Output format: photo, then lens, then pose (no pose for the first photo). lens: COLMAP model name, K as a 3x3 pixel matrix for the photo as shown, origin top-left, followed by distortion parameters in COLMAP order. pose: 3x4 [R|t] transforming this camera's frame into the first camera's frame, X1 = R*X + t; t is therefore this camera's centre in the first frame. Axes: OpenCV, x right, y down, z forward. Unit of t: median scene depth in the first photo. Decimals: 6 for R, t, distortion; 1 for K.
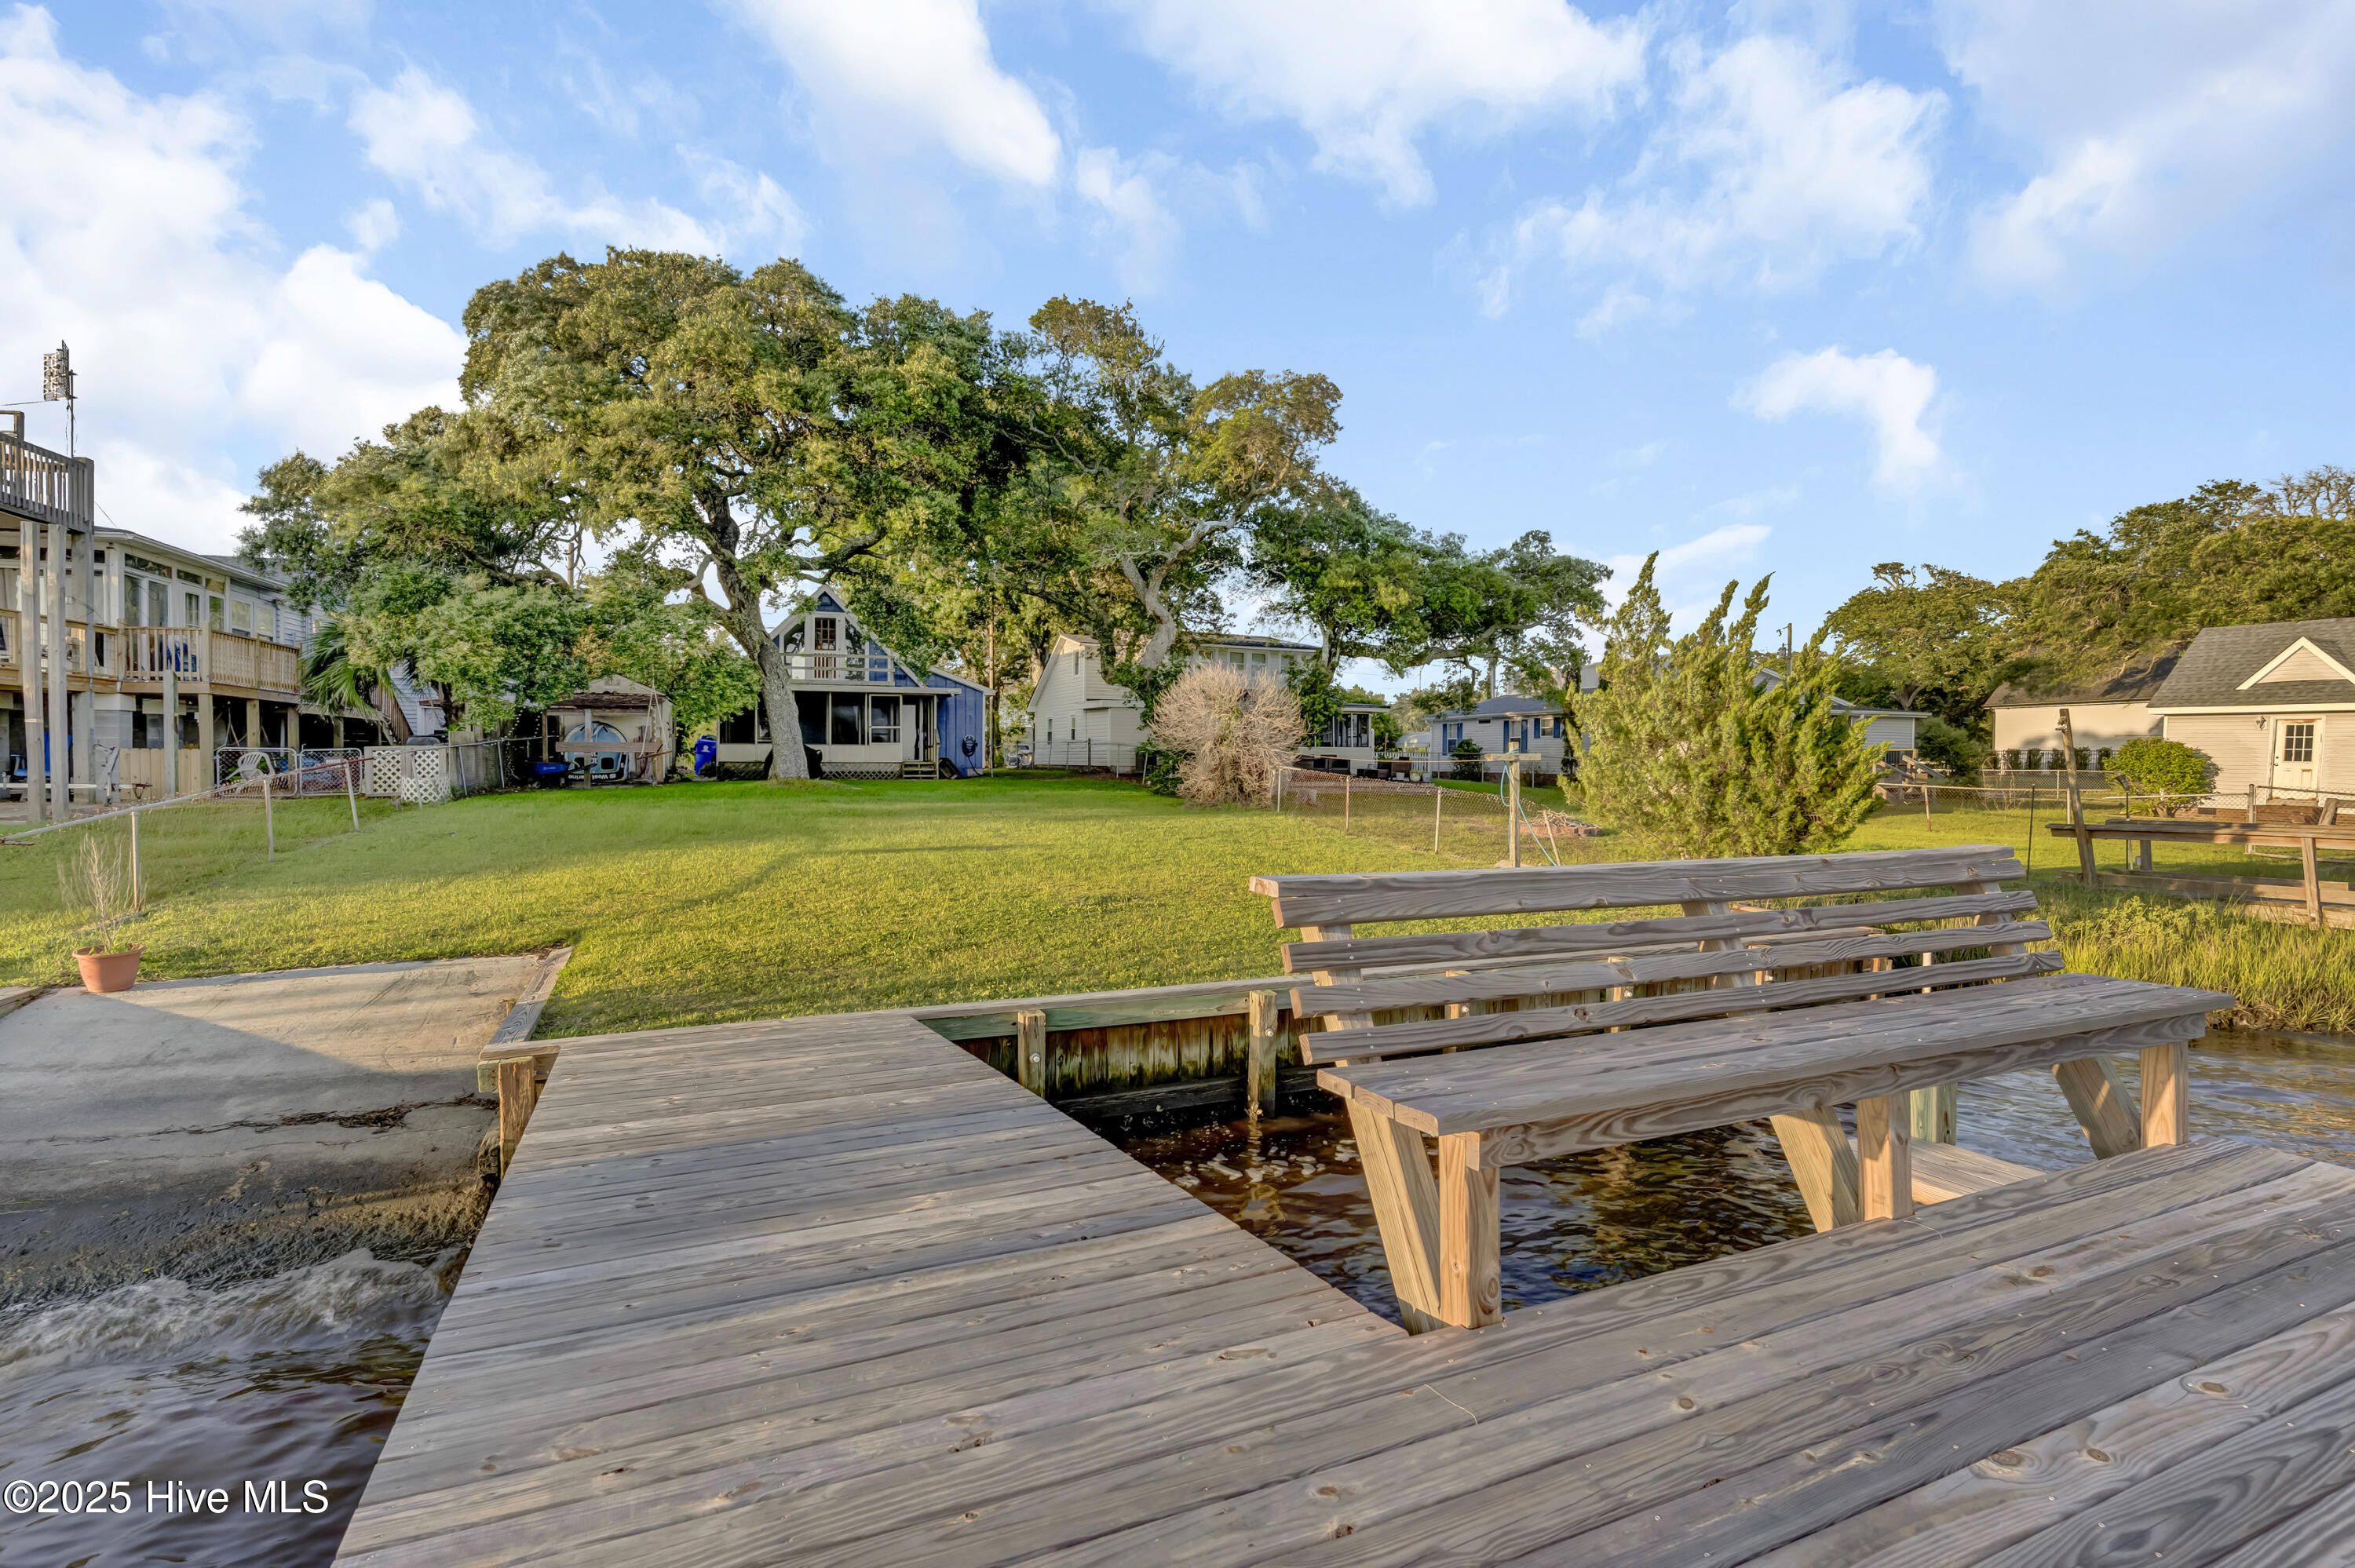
lens RADIAL K [[1157.3, 0, 1177.5], [0, 1157.3, 784.0], [0, 0, 1]] dist [0.023668, -0.021380]
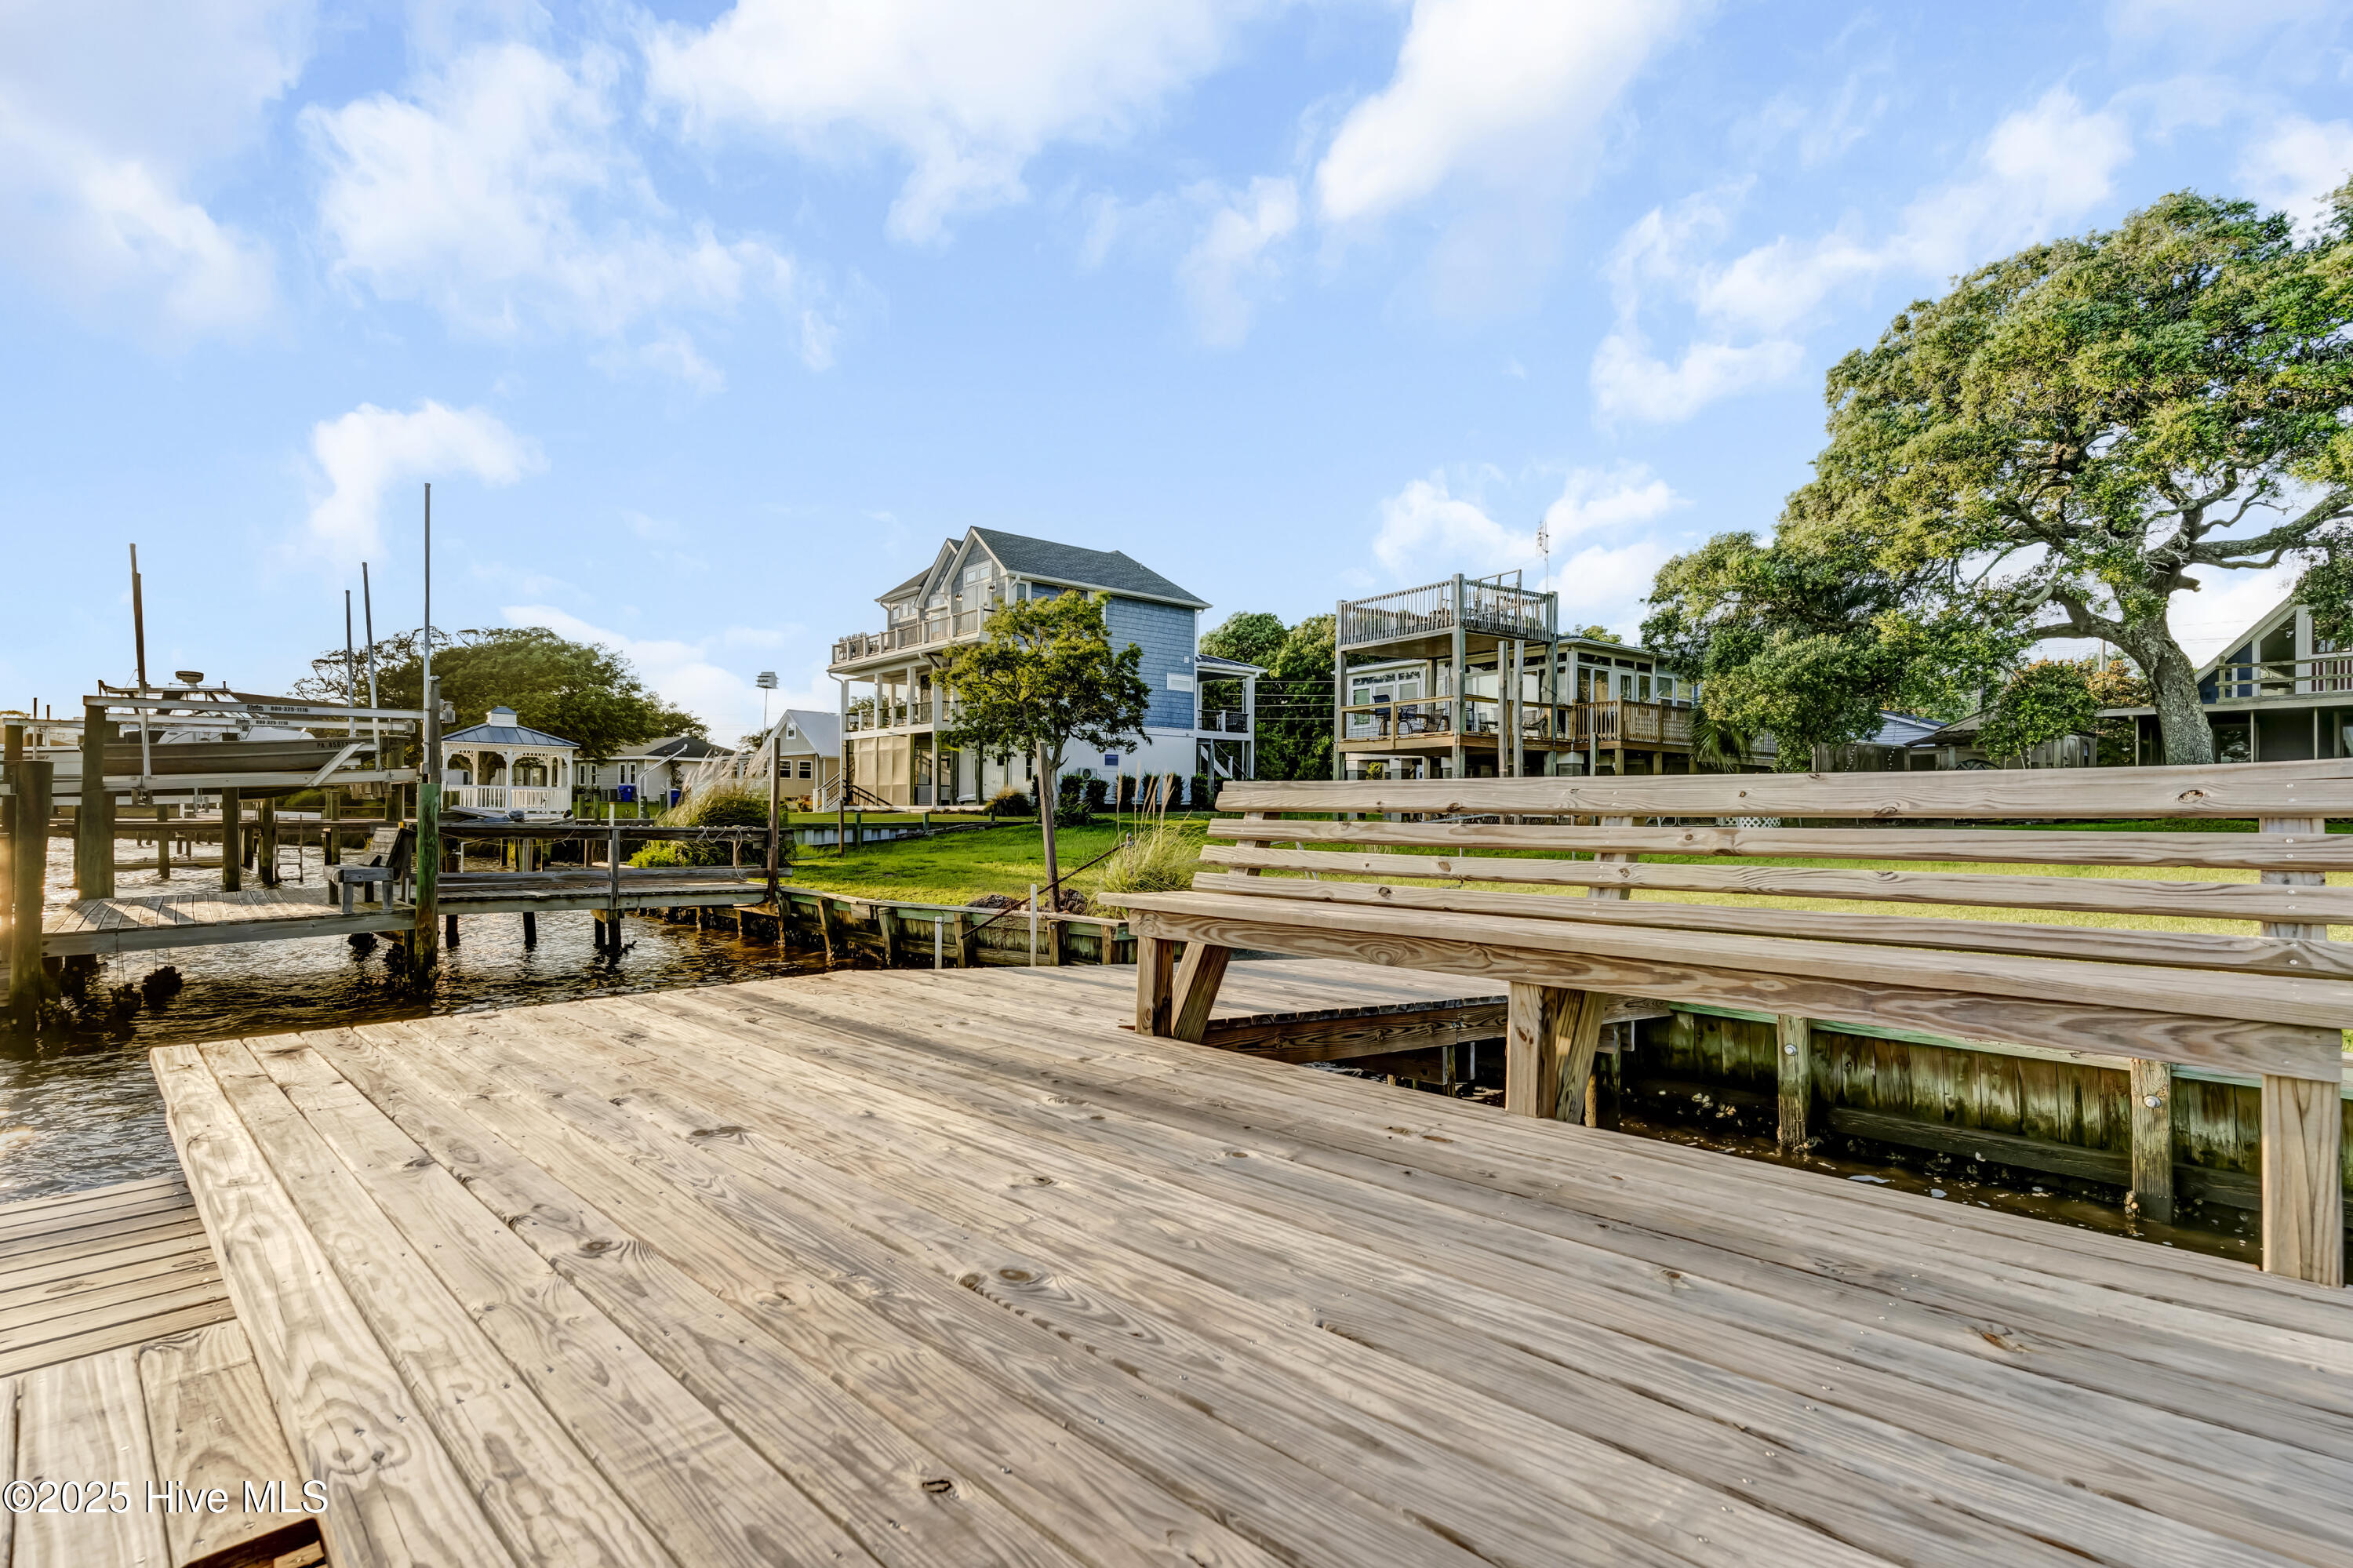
lens RADIAL K [[1119.8, 0, 1176.5], [0, 1119.8, 784.0], [0, 0, 1]] dist [0.035713, 0.000226]
pose [[0.373751, -0.023092, -0.927241, 0.177251], [-0.019215, 0.999283, -0.032632, 0.015120], [0.927330, 0.030013, 0.373039, 0.043585]]
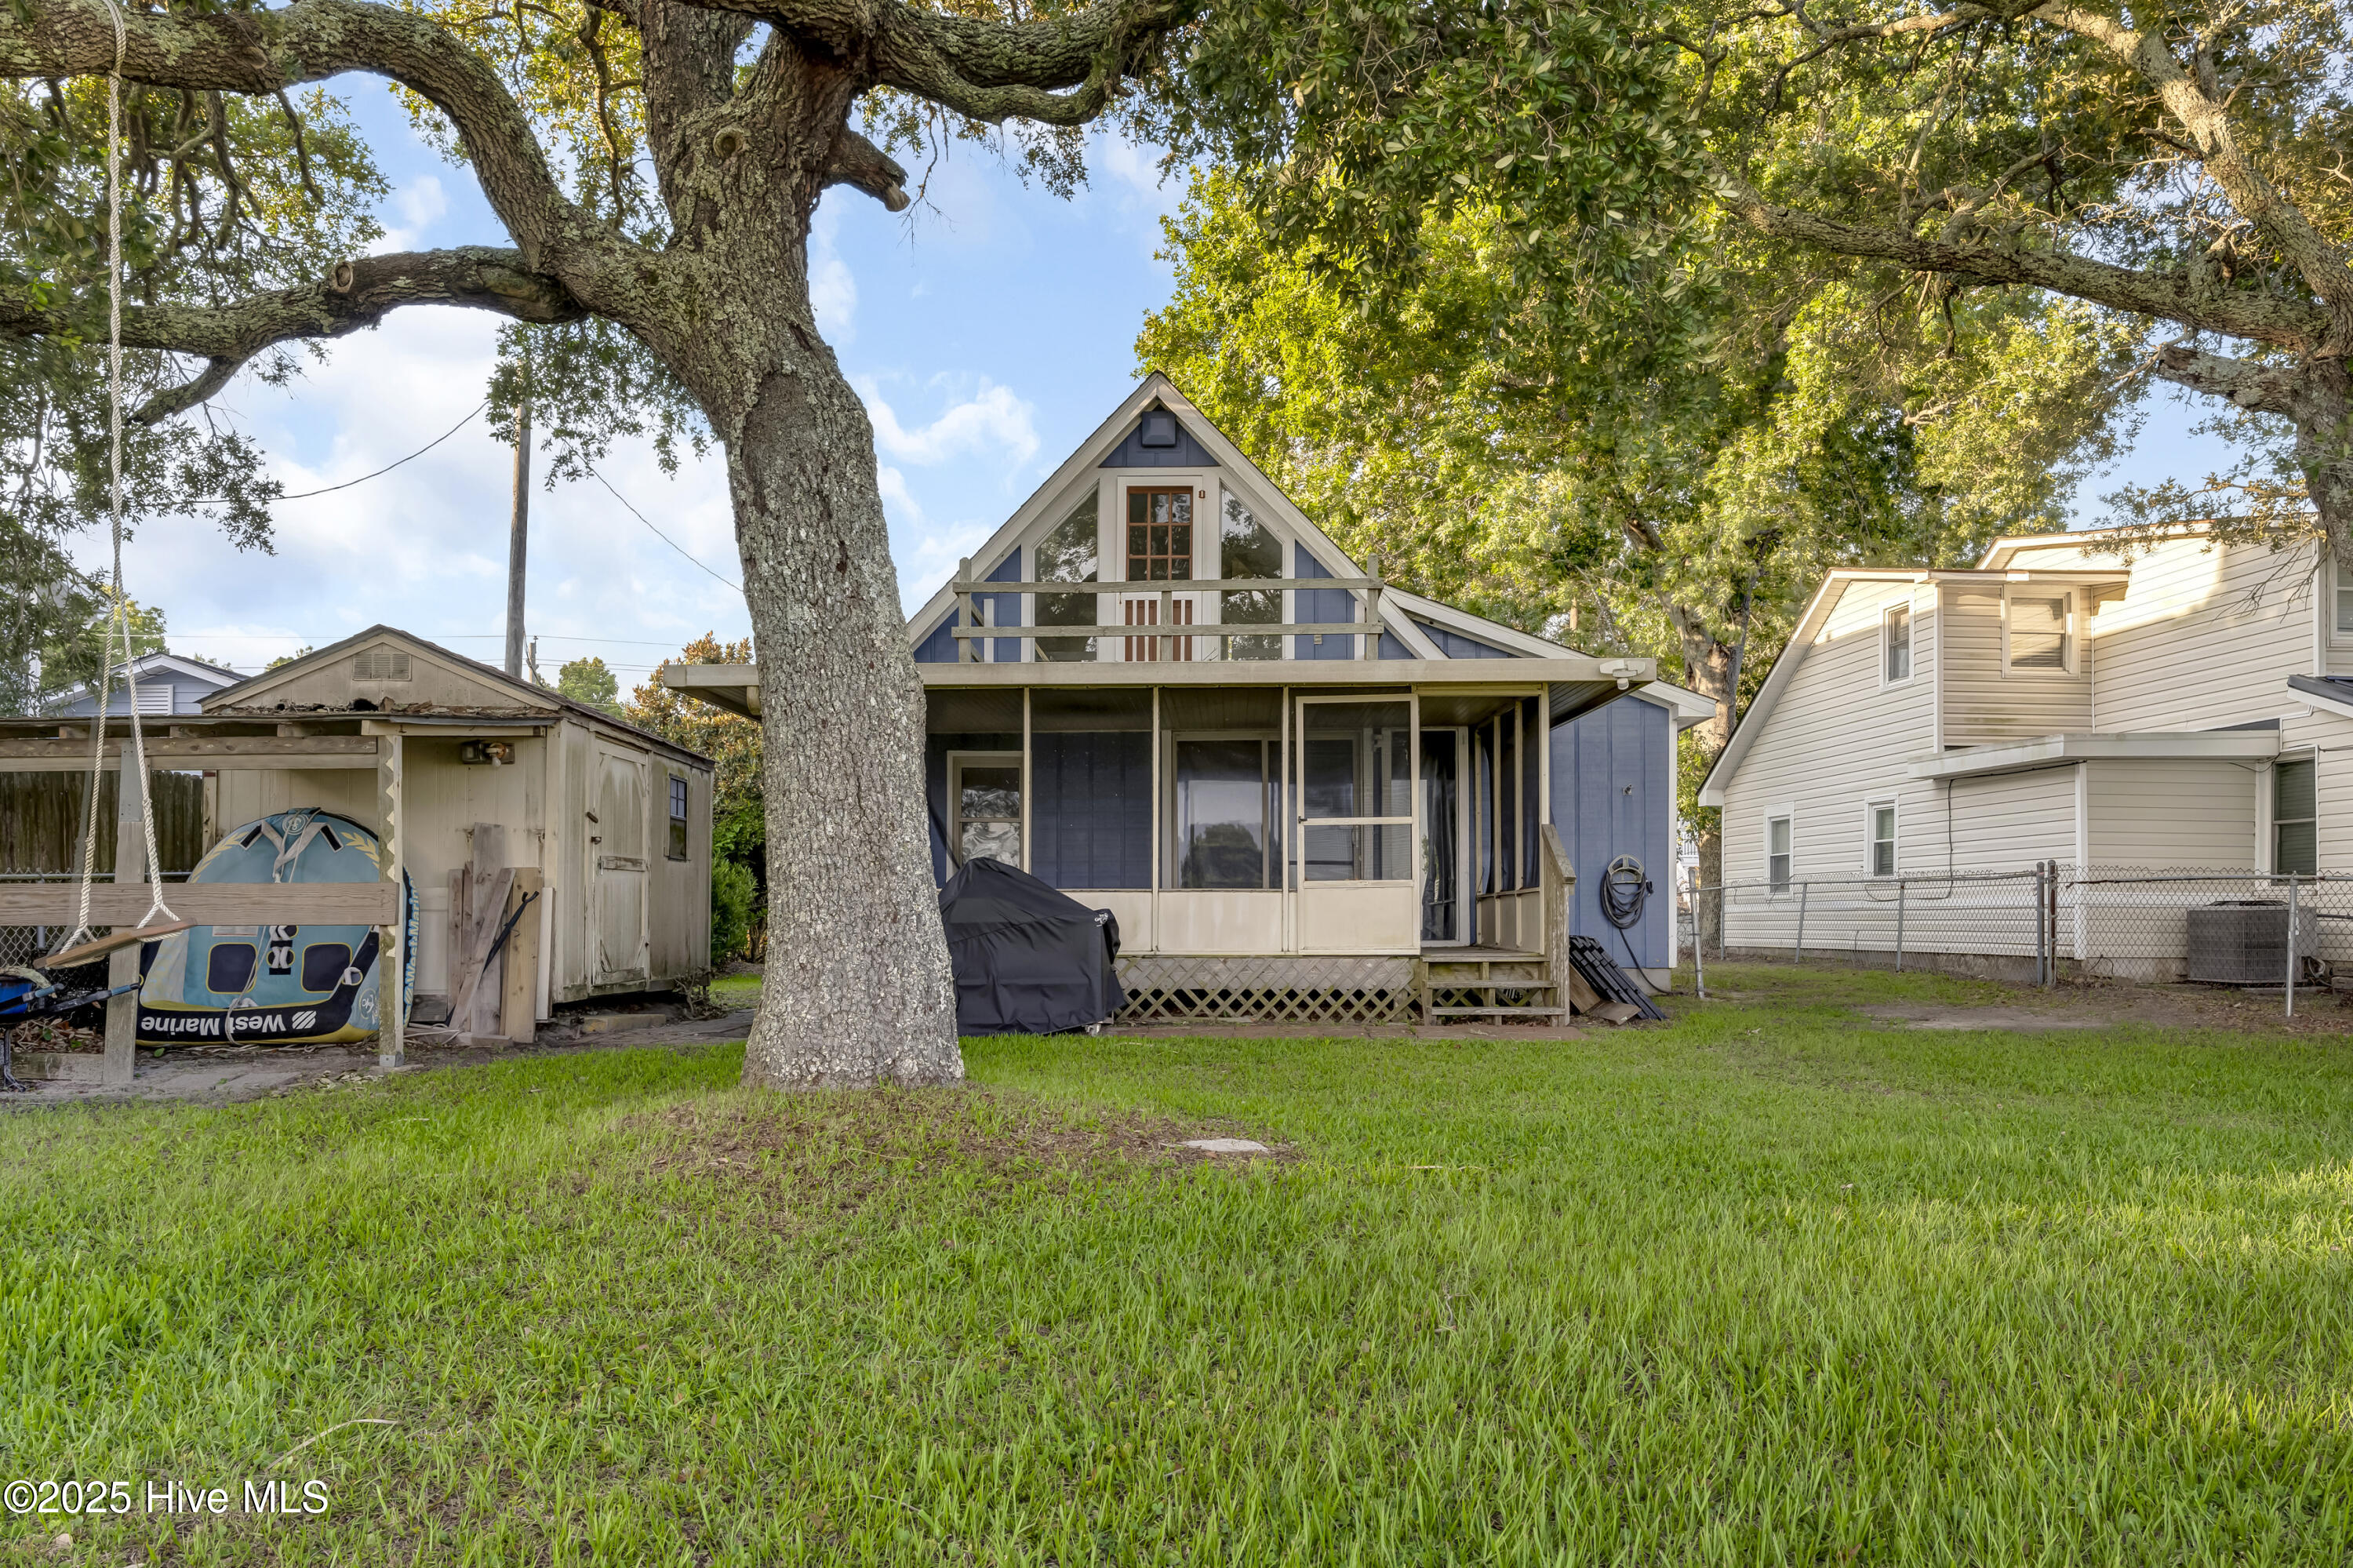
lens RADIAL K [[1791.2, 0, 1176.5], [0, 1791.2, 784.0], [0, 0, 1]] dist [-0.110055, 0.000377]
pose [[0.942669, -0.034460, -0.331945, -0.226344], [0.000694, 0.994855, -0.101306, -0.023940], [0.333728, 0.095267, 0.937843, 0.891382]]
